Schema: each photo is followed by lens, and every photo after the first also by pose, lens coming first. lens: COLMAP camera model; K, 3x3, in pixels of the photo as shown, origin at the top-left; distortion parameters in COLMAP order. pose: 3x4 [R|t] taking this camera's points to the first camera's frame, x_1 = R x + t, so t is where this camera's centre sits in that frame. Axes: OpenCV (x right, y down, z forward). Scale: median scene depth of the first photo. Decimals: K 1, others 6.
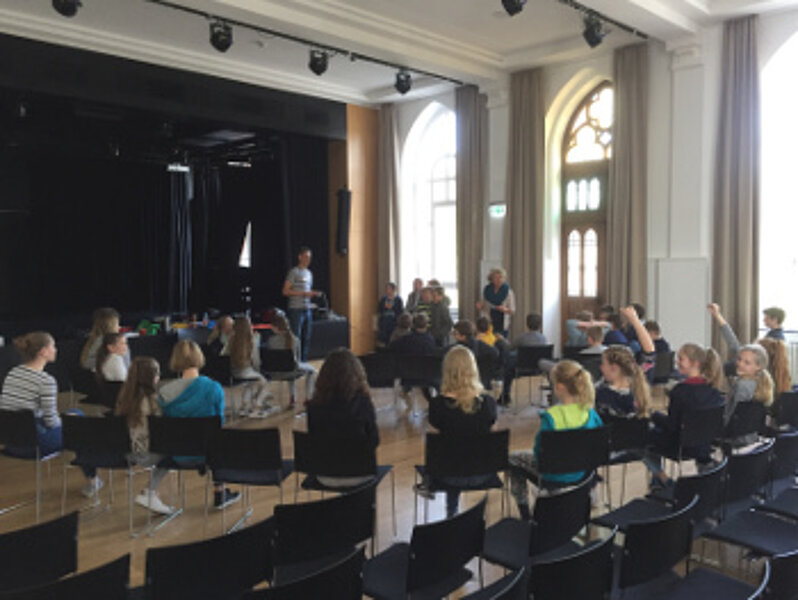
lens RADIAL K [[675.5, 0, 399.0], [0, 675.5, 300.0], [0, 0, 1]] dist [0.000170, -0.004118]
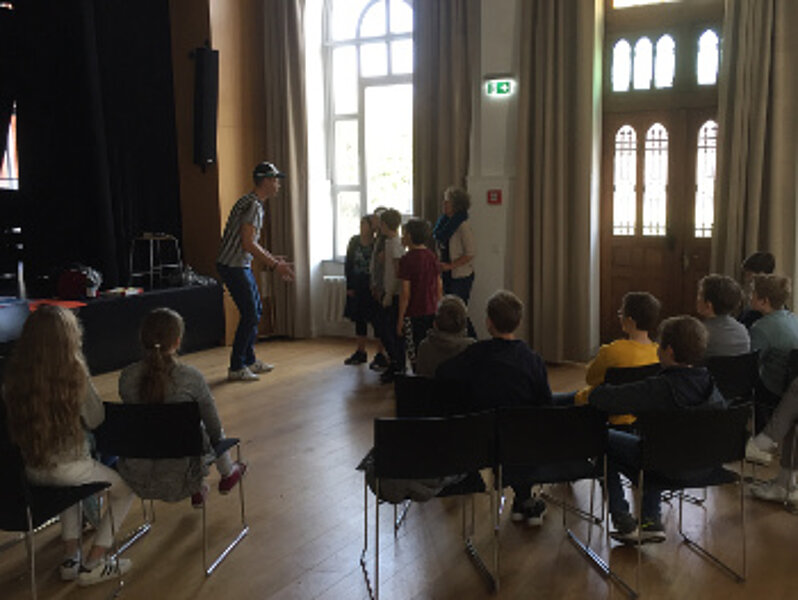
lens RADIAL K [[675.5, 0, 399.0], [0, 675.5, 300.0], [0, 0, 1]] dist [0.000170, -0.004118]
pose [[0.952454, -0.056781, 0.299344, -0.120275], [0.025268, 0.993817, 0.108115, -0.017118], [-0.303632, -0.095411, 0.948000, 0.458707]]
